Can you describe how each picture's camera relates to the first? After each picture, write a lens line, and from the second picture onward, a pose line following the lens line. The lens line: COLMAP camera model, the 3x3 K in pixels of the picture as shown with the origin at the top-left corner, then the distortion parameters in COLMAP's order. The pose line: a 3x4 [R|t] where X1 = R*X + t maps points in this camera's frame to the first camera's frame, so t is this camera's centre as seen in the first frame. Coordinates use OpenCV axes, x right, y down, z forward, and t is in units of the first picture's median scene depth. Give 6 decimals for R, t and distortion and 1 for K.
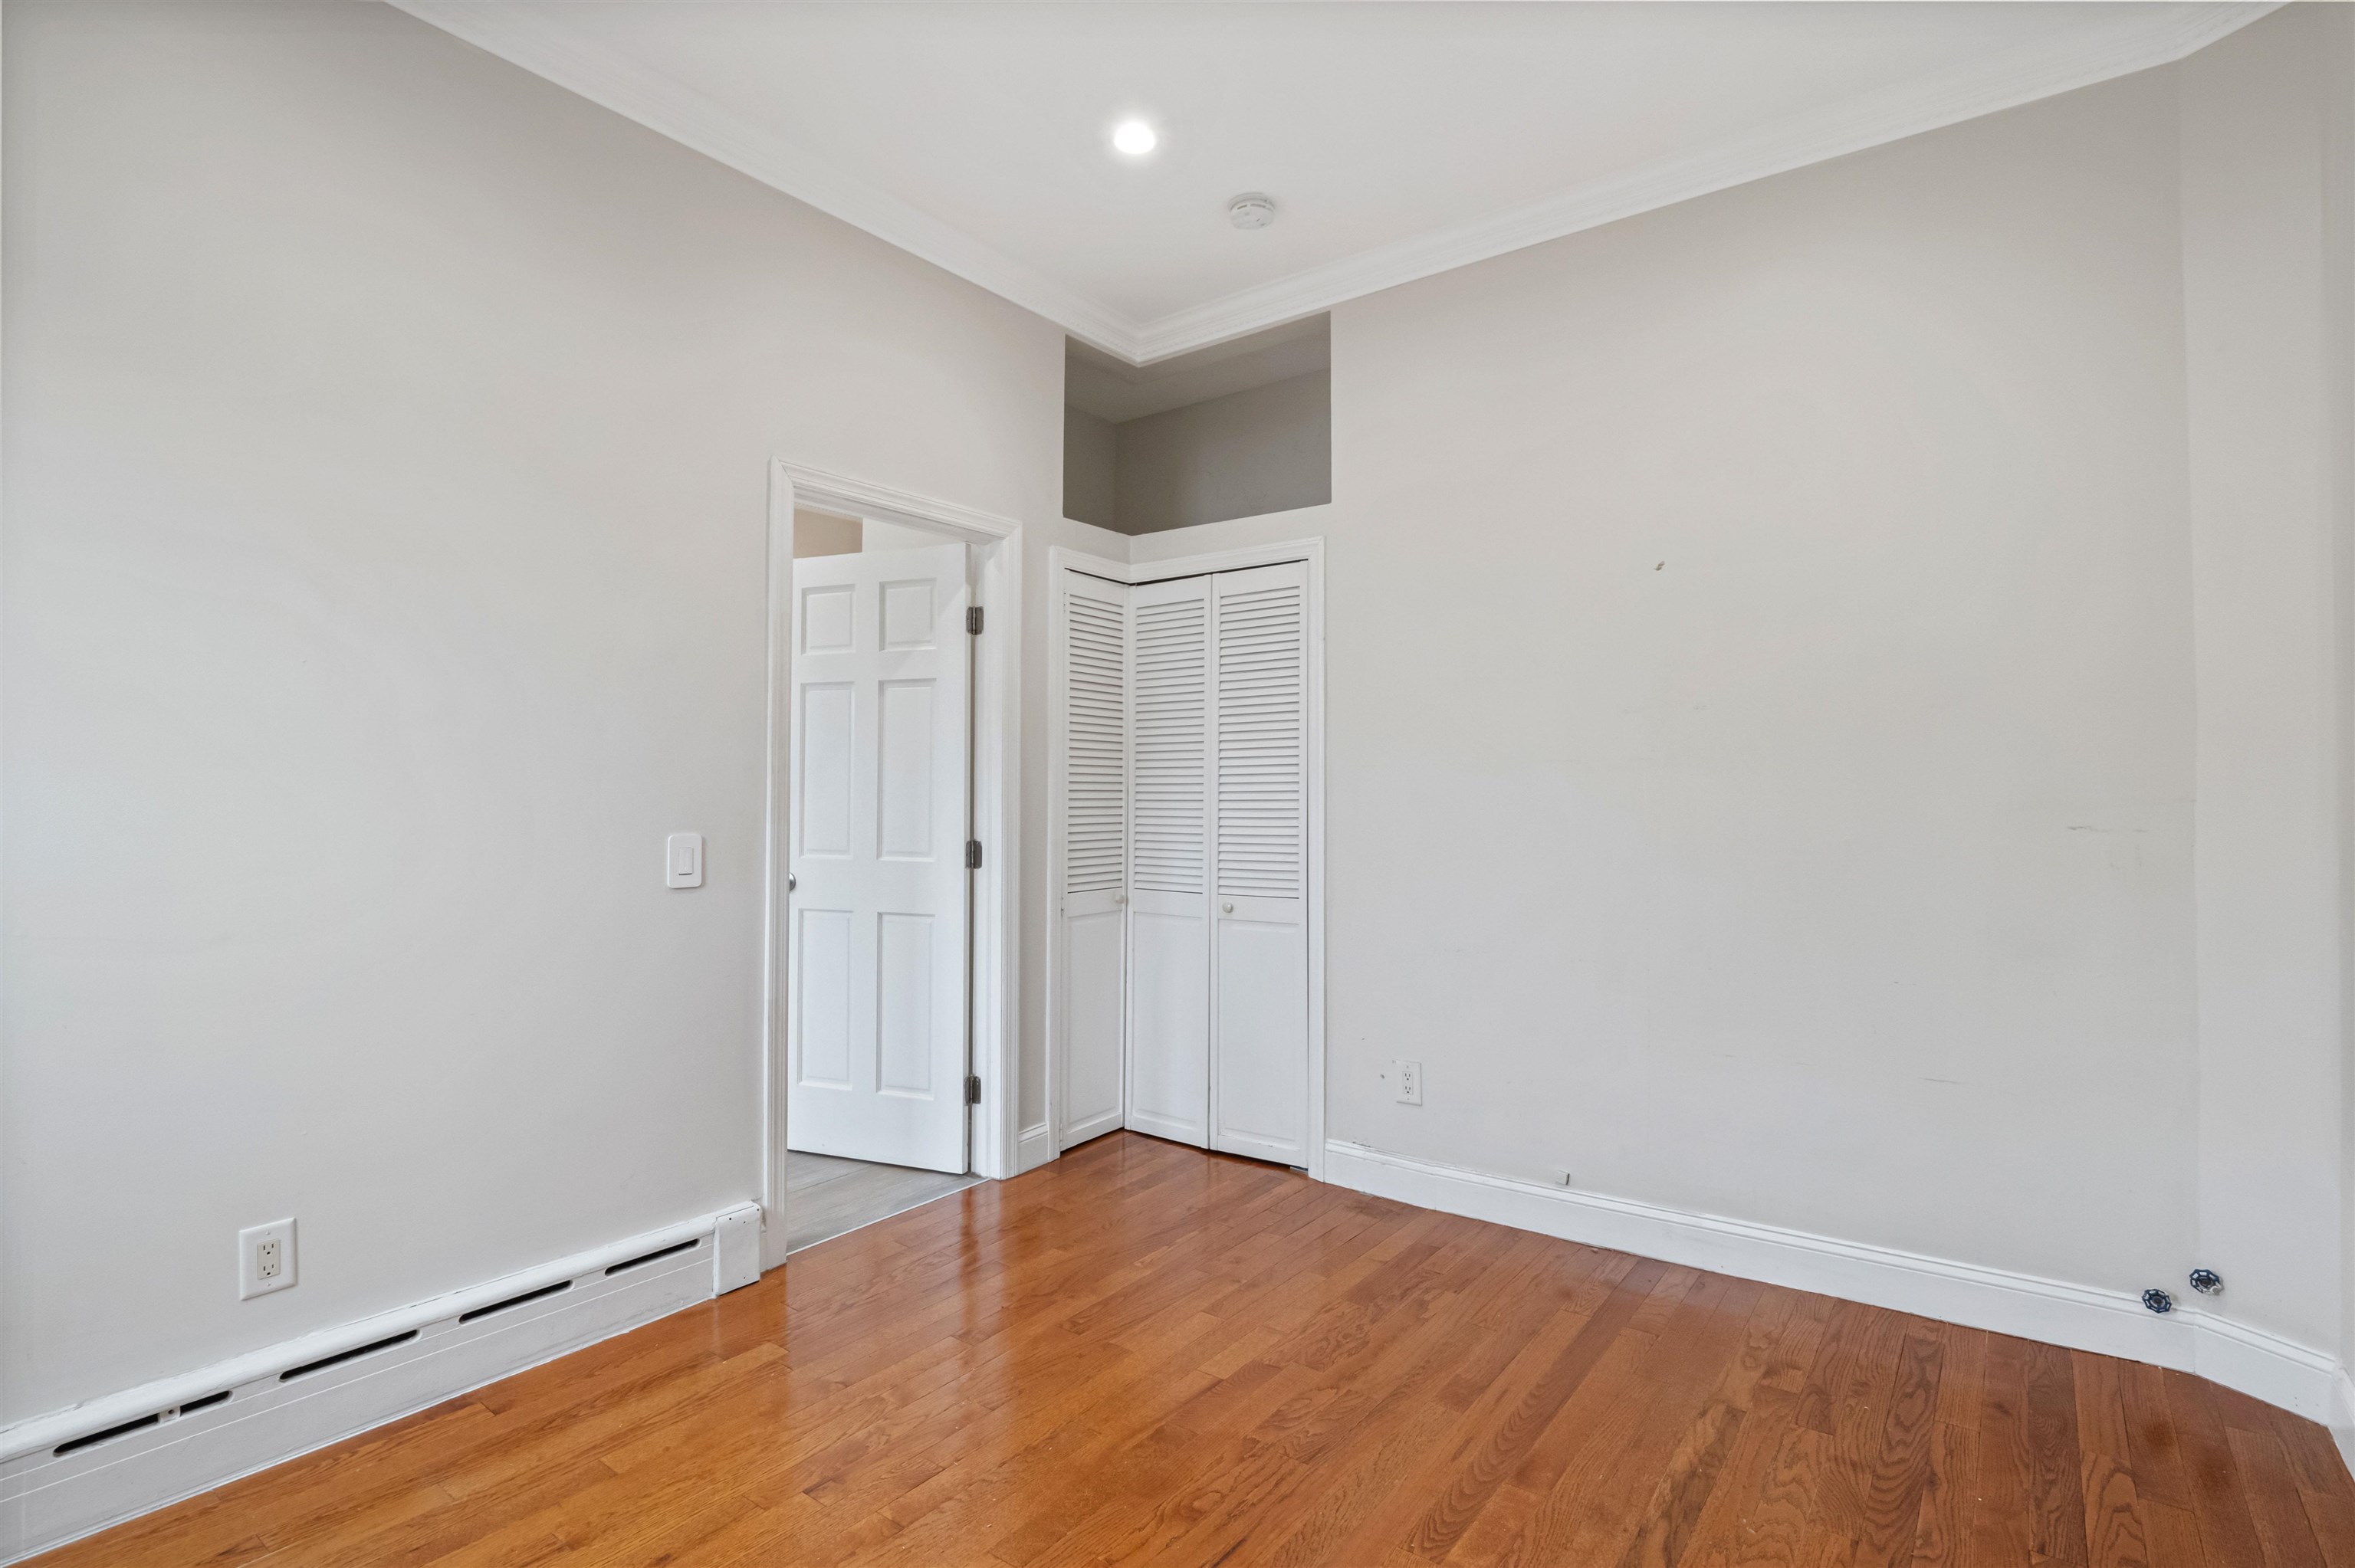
lens RADIAL K [[1143.6, 0, 1172.1], [0, 1143.6, 772.1], [0, 0, 1]] dist [-0.007860, -0.006436]
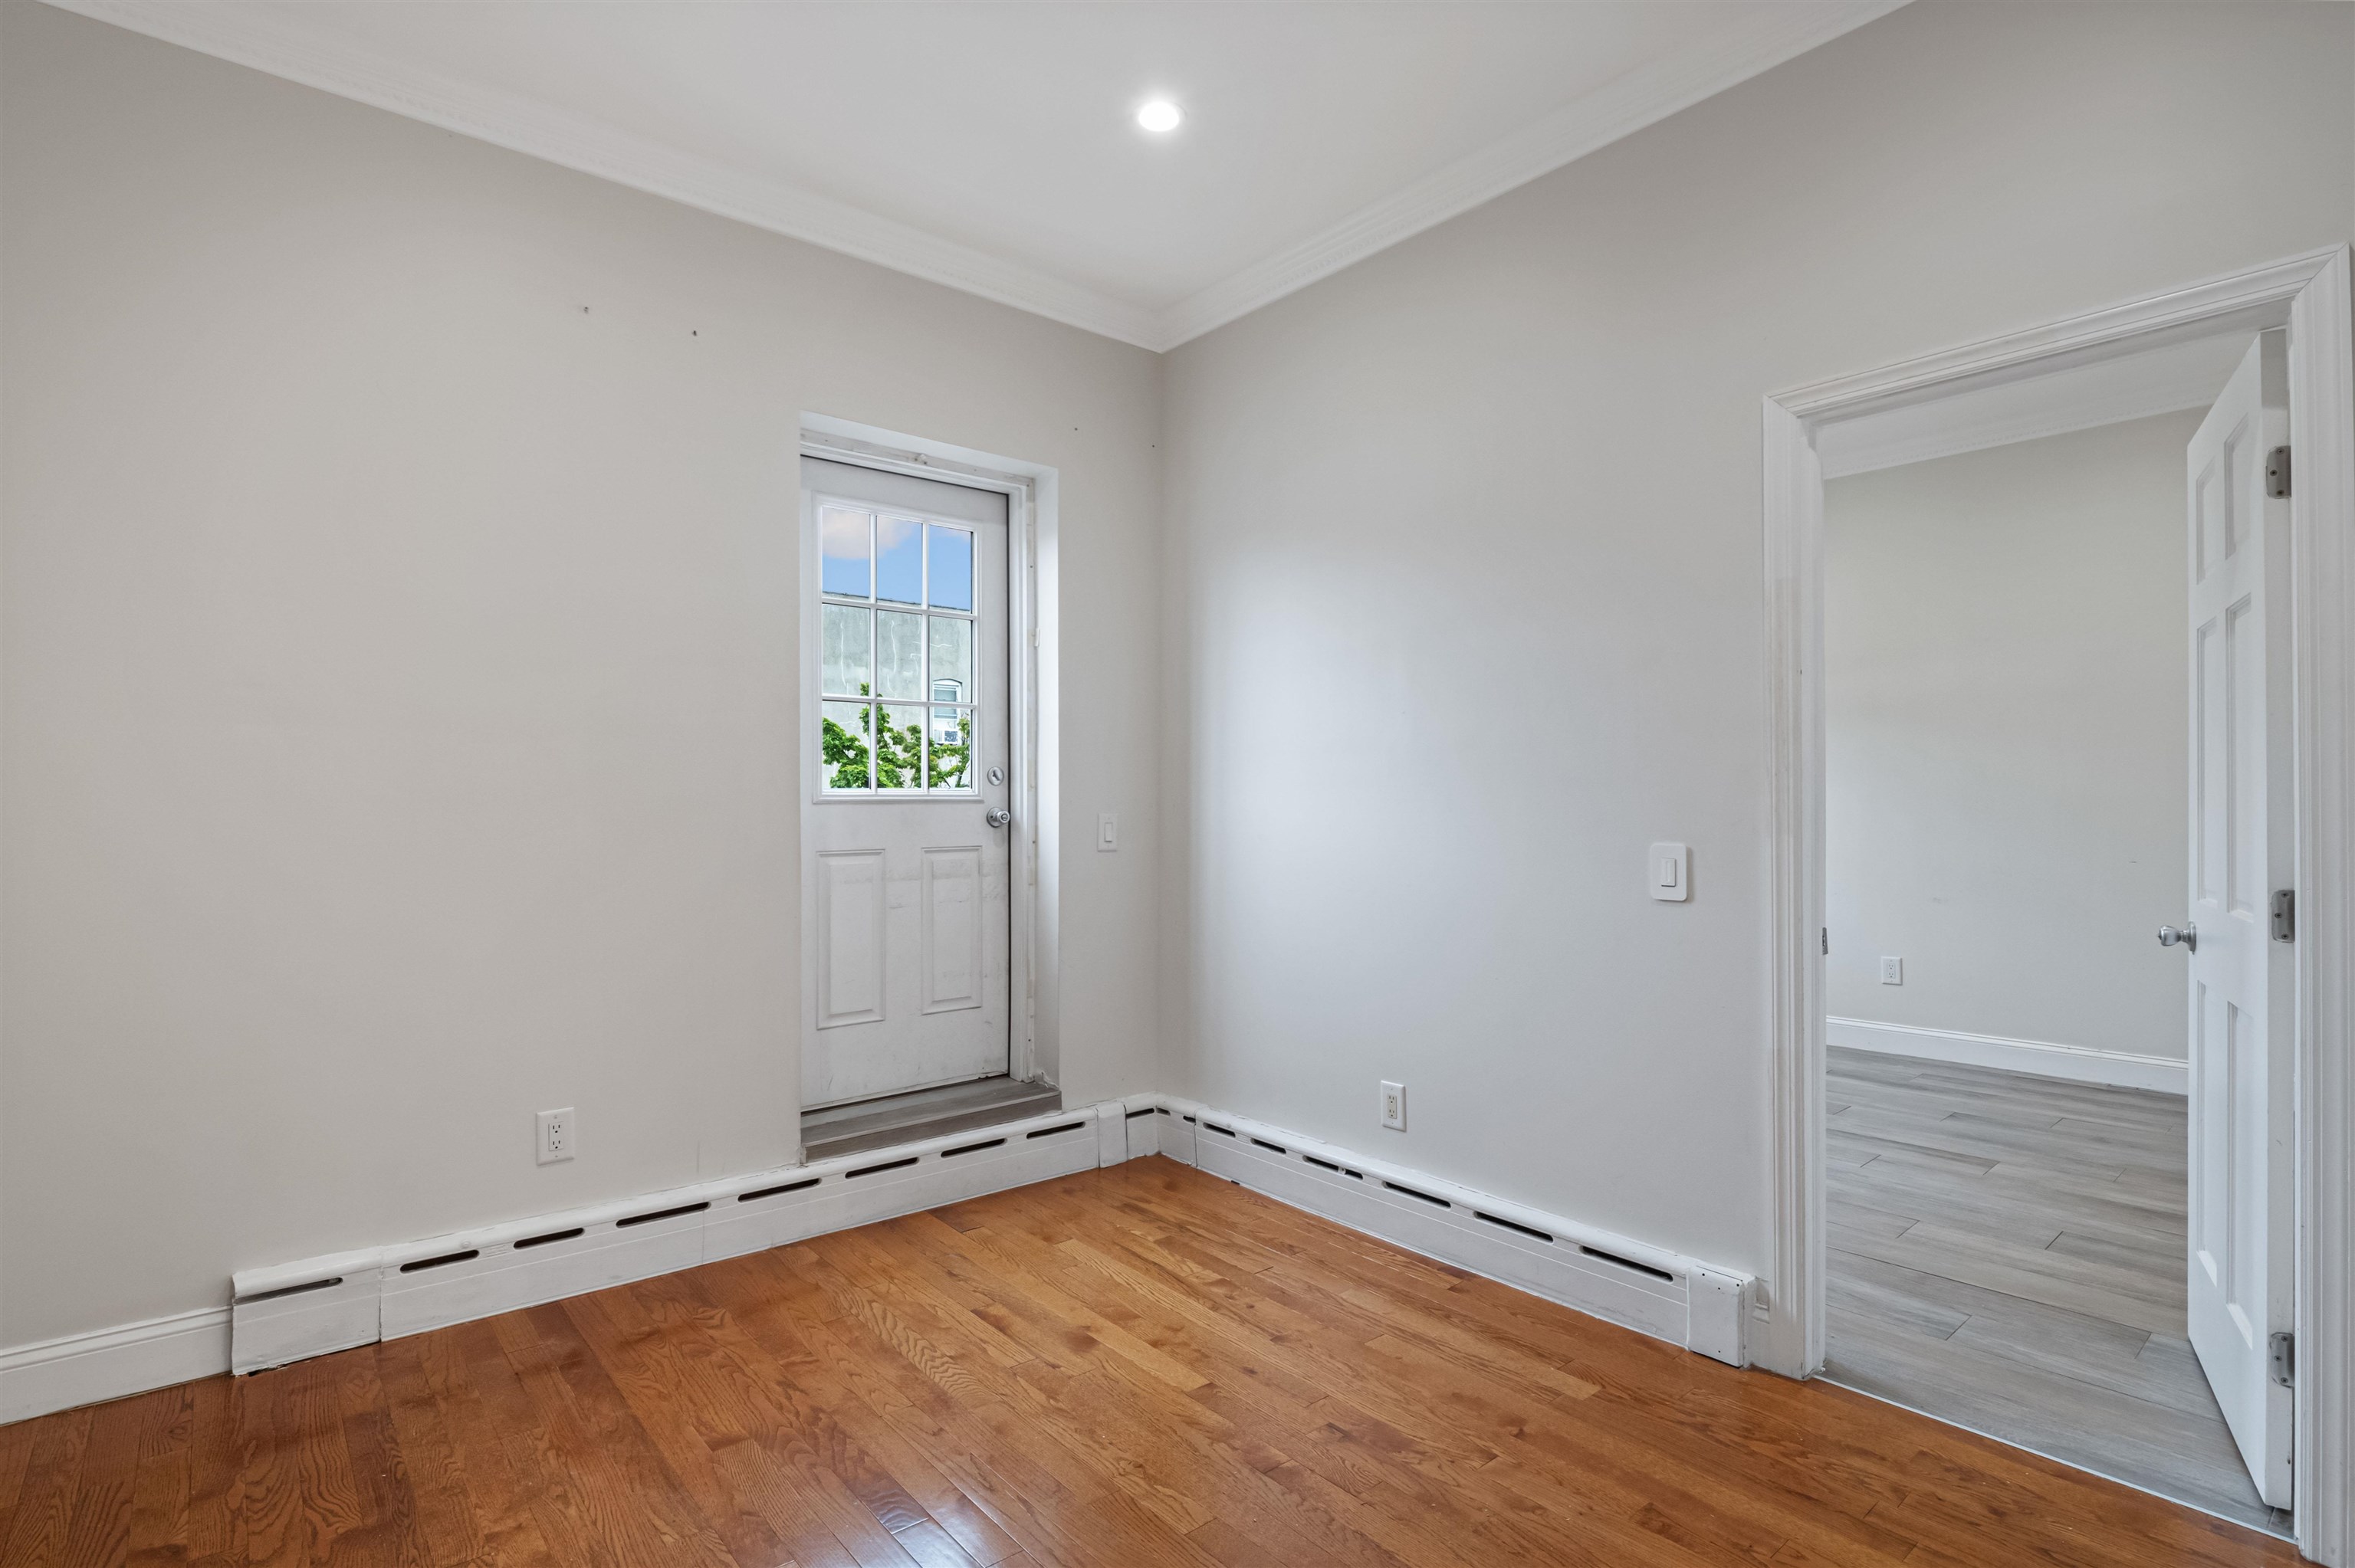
lens RADIAL K [[1143.6, 0, 1168.8], [0, 1143.6, 802.7], [0, 0, 1]] dist [-0.007860, -0.006436]
pose [[-0.224309, -0.001366, -0.974517, 0.591096], [0.015272, 0.999871, -0.004917, 0.018764], [0.974398, -0.015986, -0.224259, 0.810991]]
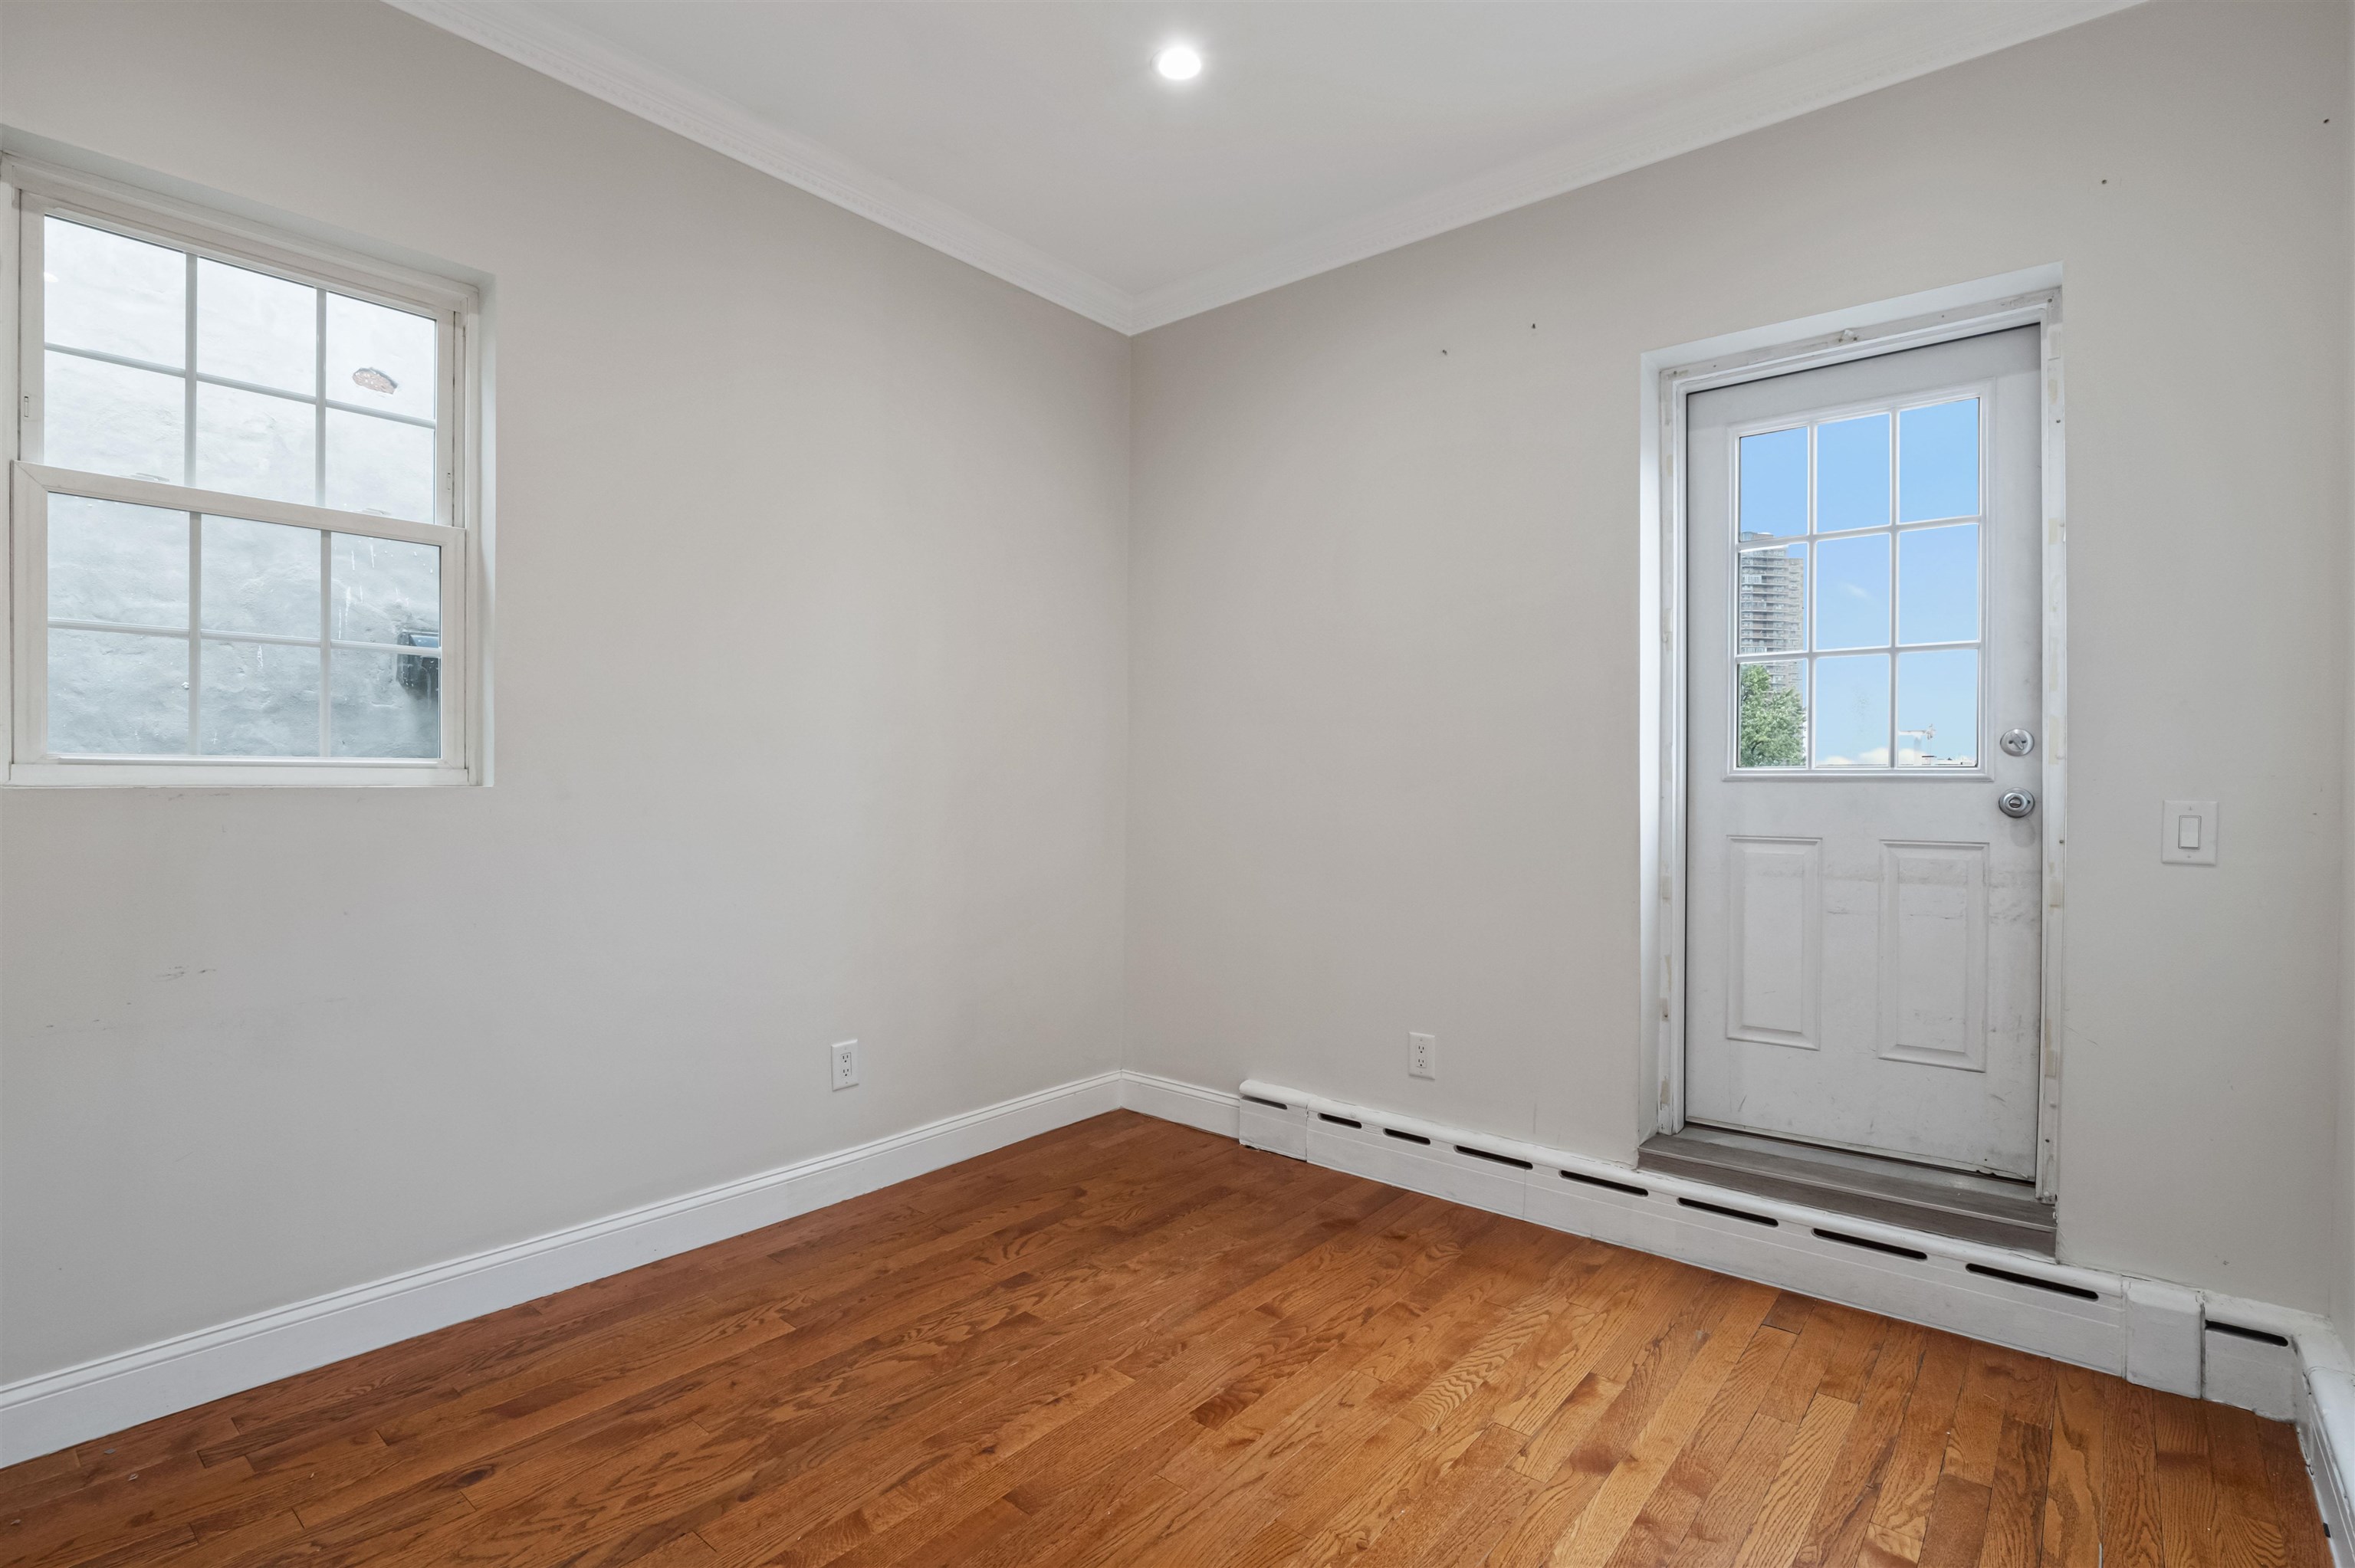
lens RADIAL K [[1143.6, 0, 1190.6], [0, 1143.6, 797.2], [0, 0, 1]] dist [-0.007860, -0.006436]
pose [[-0.999063, -0.010061, 0.042104, -0.033455], [-0.010032, 0.999949, 0.000886, 0.027084], [-0.042111, 0.000463, -0.999113, 1.243832]]
